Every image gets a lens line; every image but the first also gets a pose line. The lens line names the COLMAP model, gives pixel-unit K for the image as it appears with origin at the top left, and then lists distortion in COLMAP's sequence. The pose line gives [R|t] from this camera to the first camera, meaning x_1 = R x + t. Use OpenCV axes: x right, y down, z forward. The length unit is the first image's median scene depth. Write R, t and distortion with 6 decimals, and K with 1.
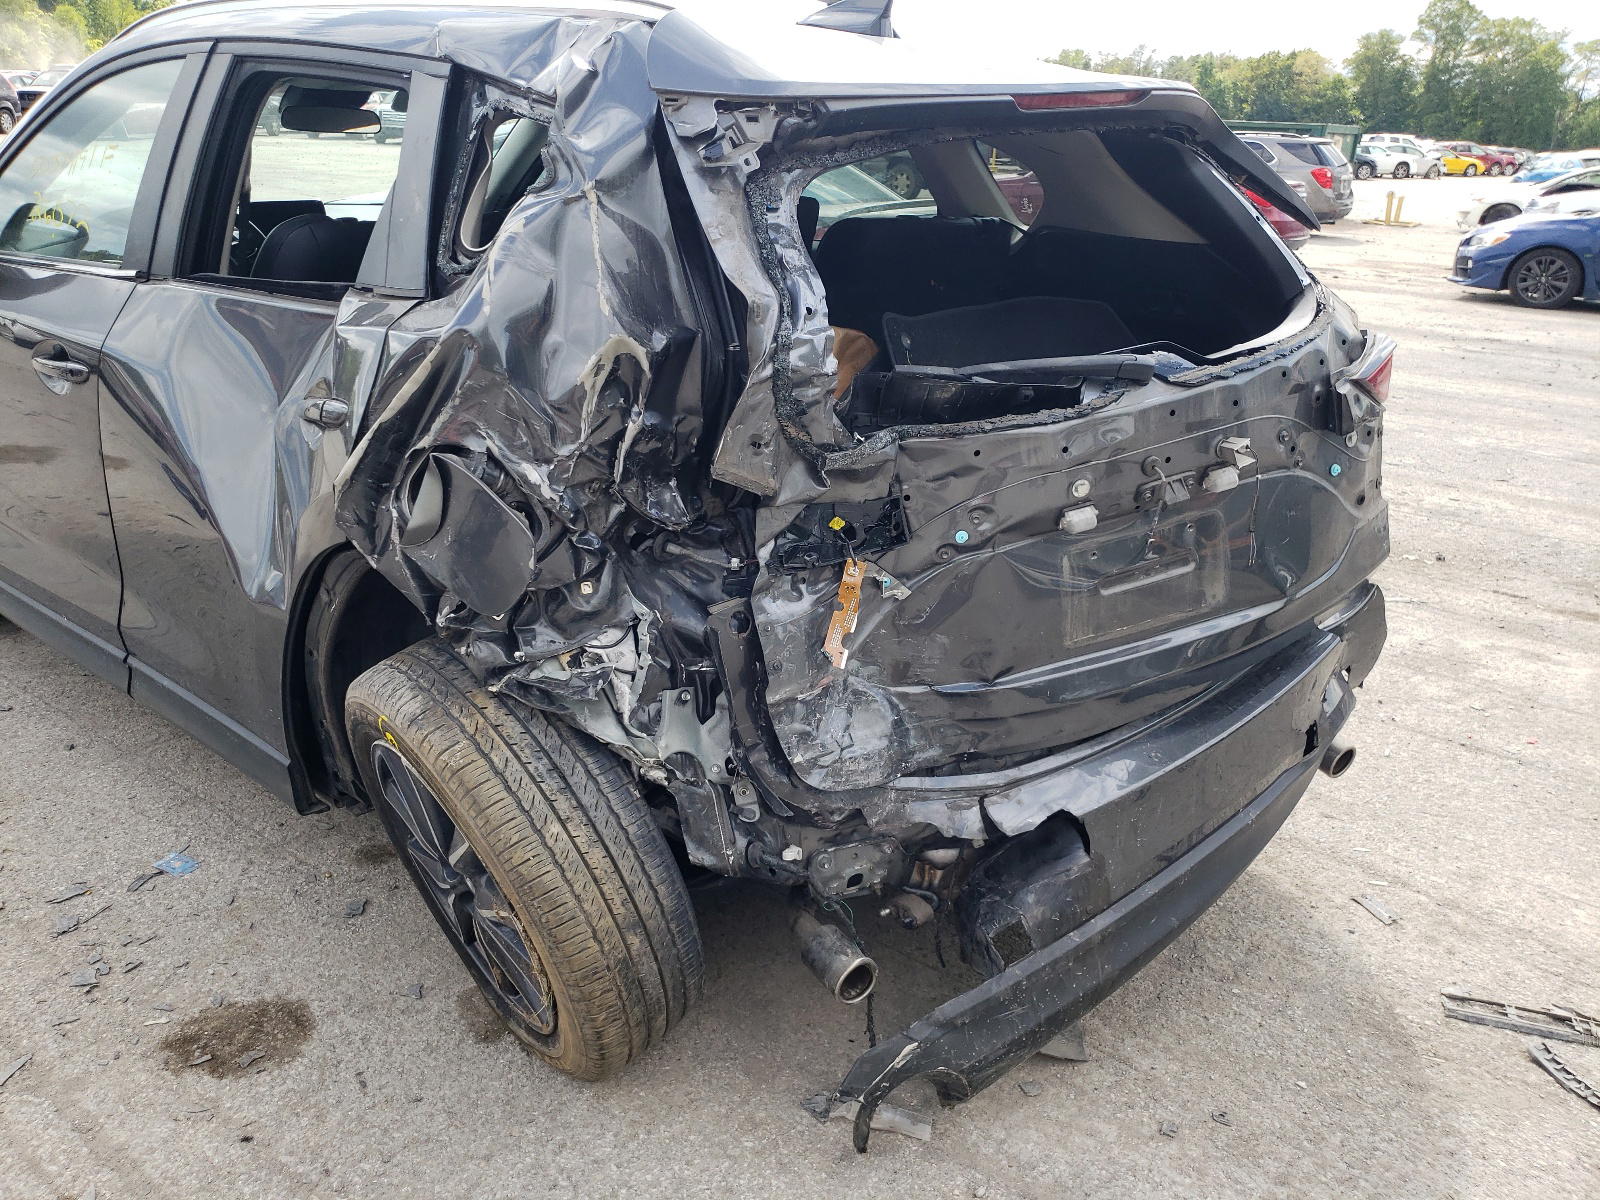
lens RADIAL K [[1208.8, 0, 800.1], [0, 1208.8, 573.4], [0, 0, 1]] dist [0.005962, 0.003690]
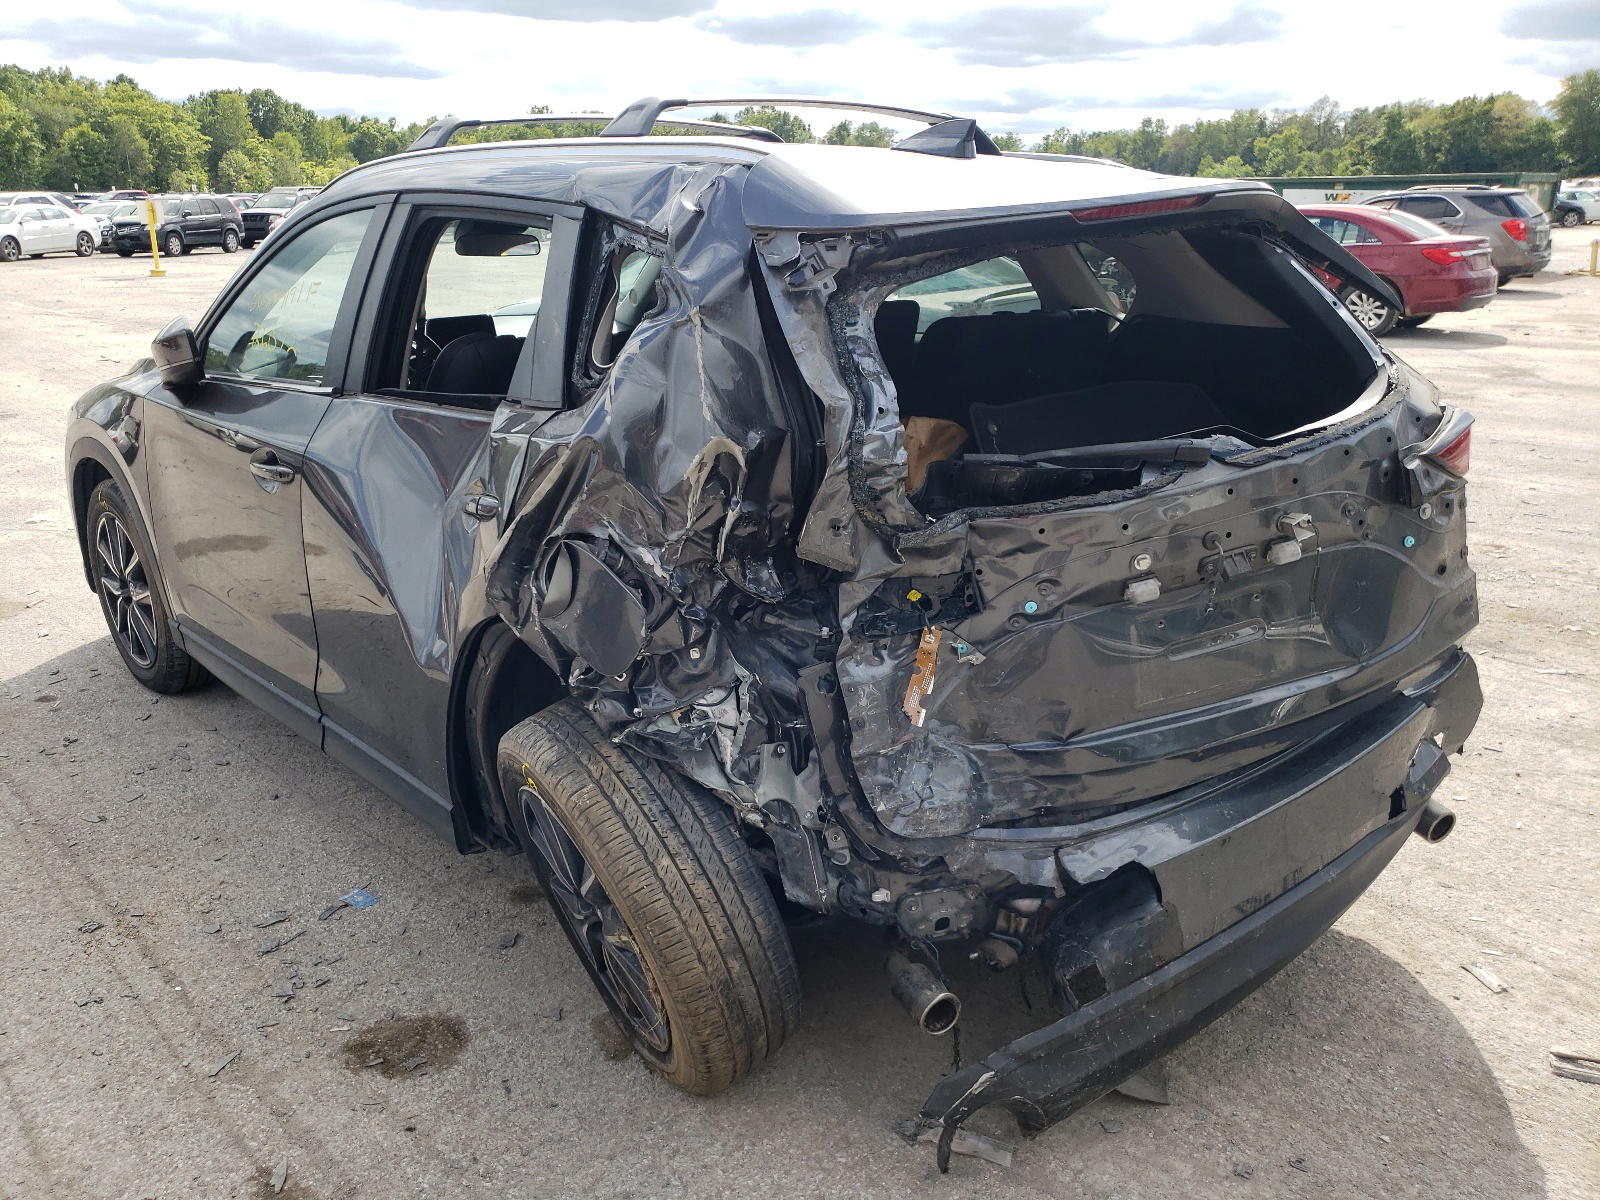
lens RADIAL K [[1215.0, 0, 800.0], [0, 1215.0, 600.0], [0, 0, 1]] dist [0.034916, -0.052901]
pose [[0.990469, -0.007526, -0.137527, 0.076016], [0.001912, 0.999161, -0.040907, 0.007849], [0.137719, 0.040254, 0.989653, -0.124581]]
